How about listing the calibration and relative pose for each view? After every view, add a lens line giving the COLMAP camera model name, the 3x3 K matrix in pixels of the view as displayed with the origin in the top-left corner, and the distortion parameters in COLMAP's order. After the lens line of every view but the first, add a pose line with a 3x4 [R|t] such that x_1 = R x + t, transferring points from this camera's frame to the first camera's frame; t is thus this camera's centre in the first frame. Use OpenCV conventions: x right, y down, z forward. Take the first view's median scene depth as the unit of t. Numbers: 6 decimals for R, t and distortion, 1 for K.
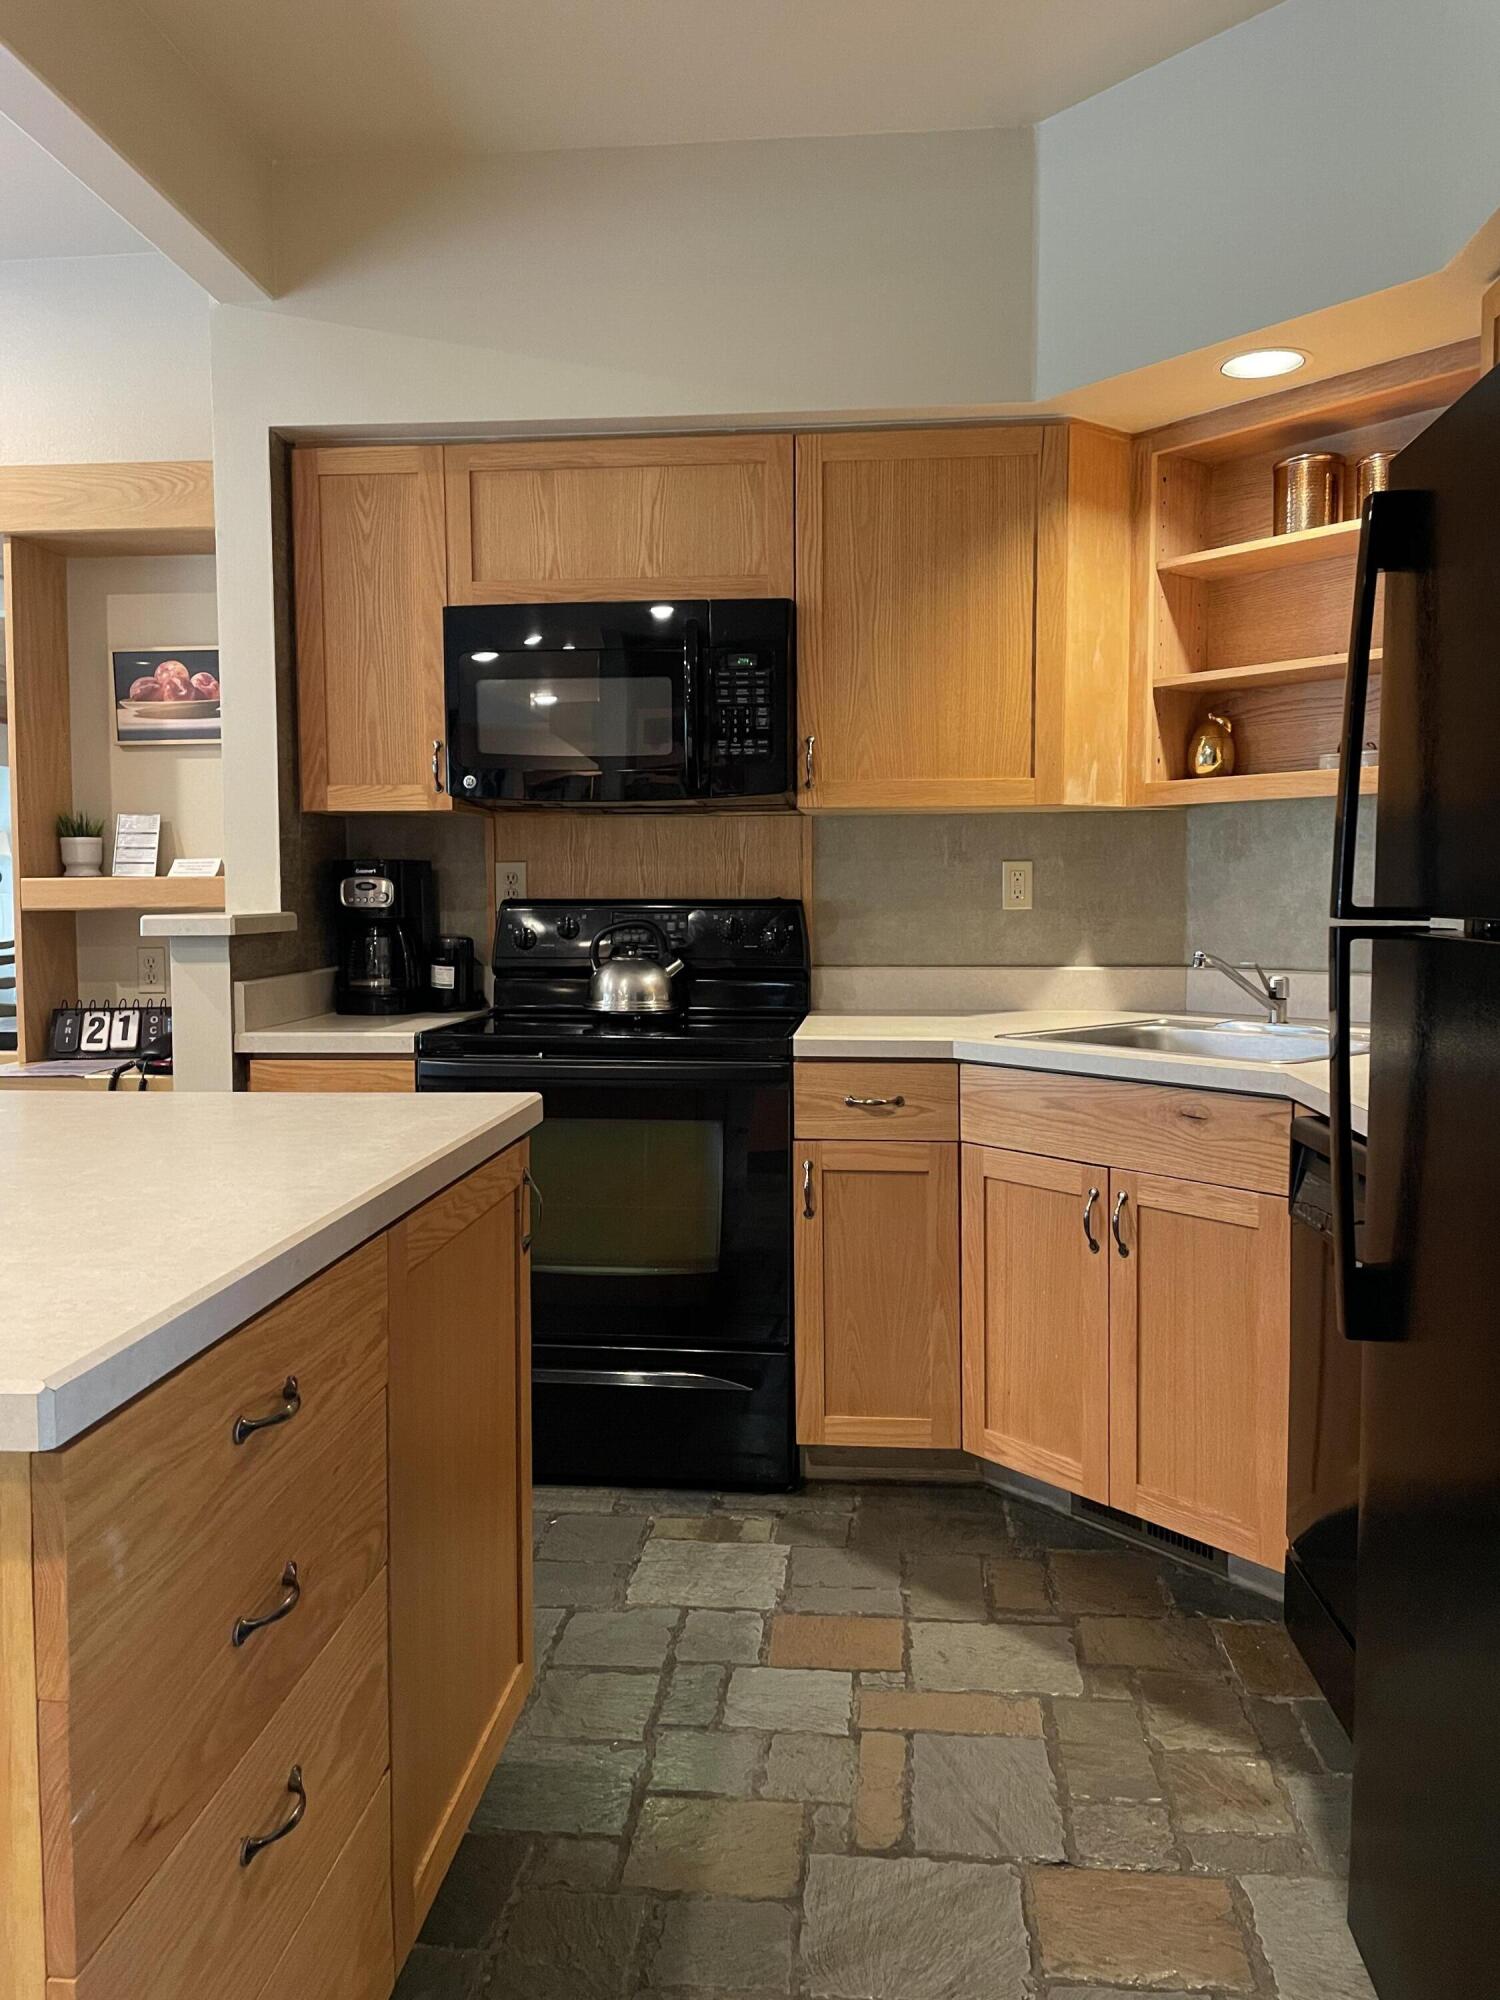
lens RADIAL K [[1490.8, 0, 753.6], [0, 1490.8, 996.1], [0, 0, 1]] dist [0.074789, -0.082487]
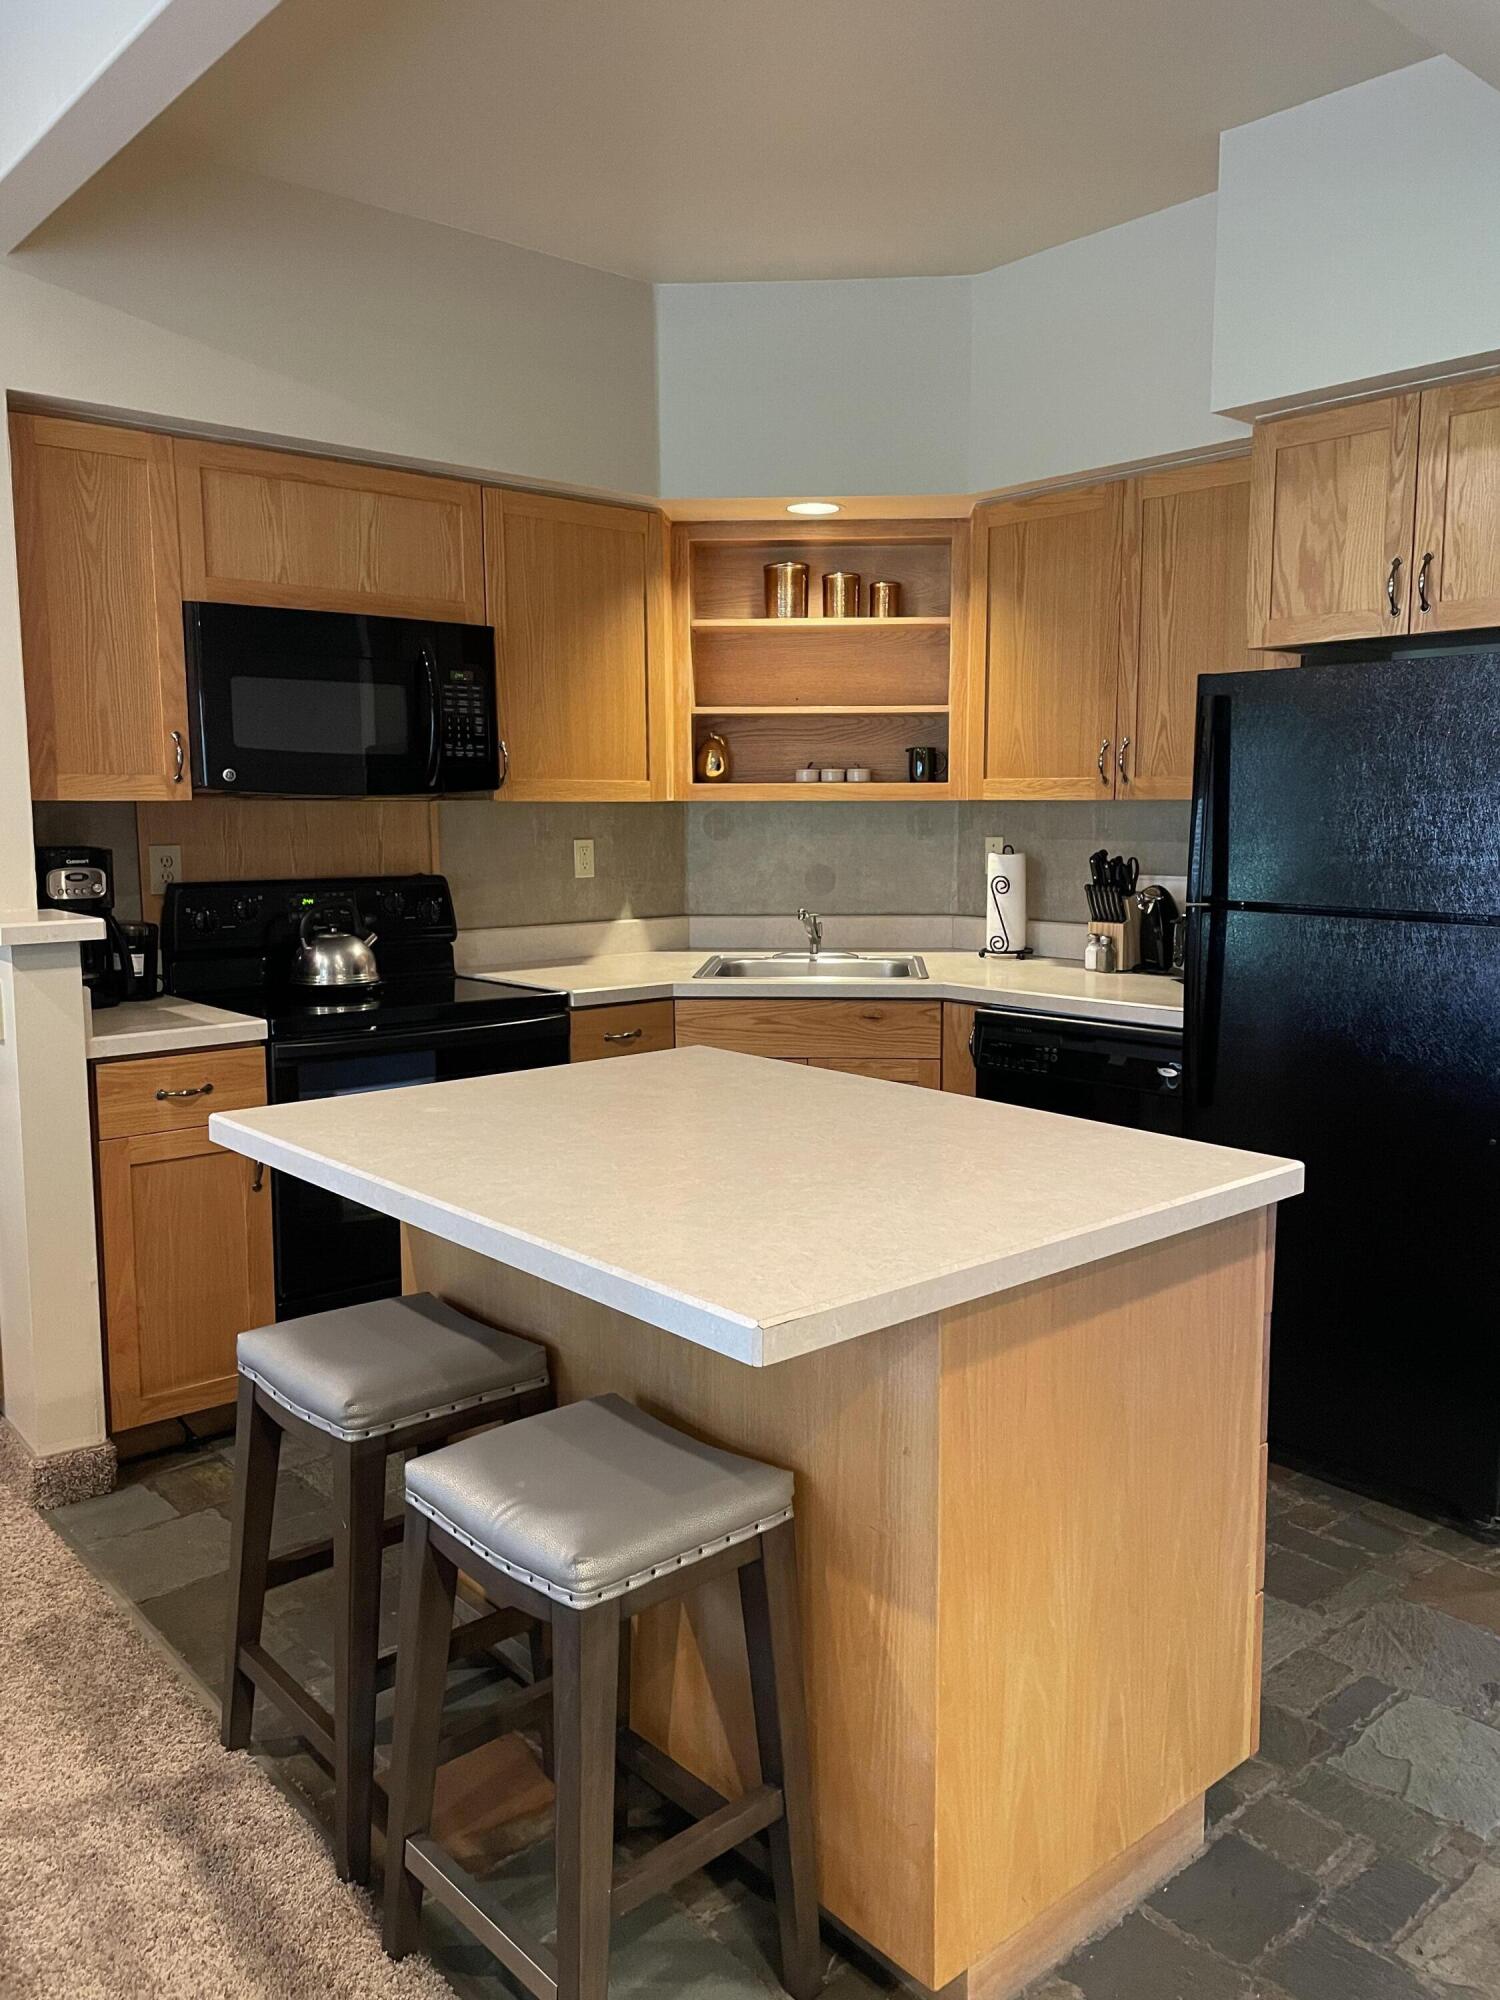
lens RADIAL K [[1490.8, 0, 749.8], [0, 1490.8, 998.4], [0, 0, 1]] dist [0.074789, -0.082487]
pose [[0.686364, -0.094302, 0.721118, -0.698094], [0.053359, 0.995415, 0.079386, -0.052632], [-0.725298, -0.016010, 0.688249, 0.023585]]
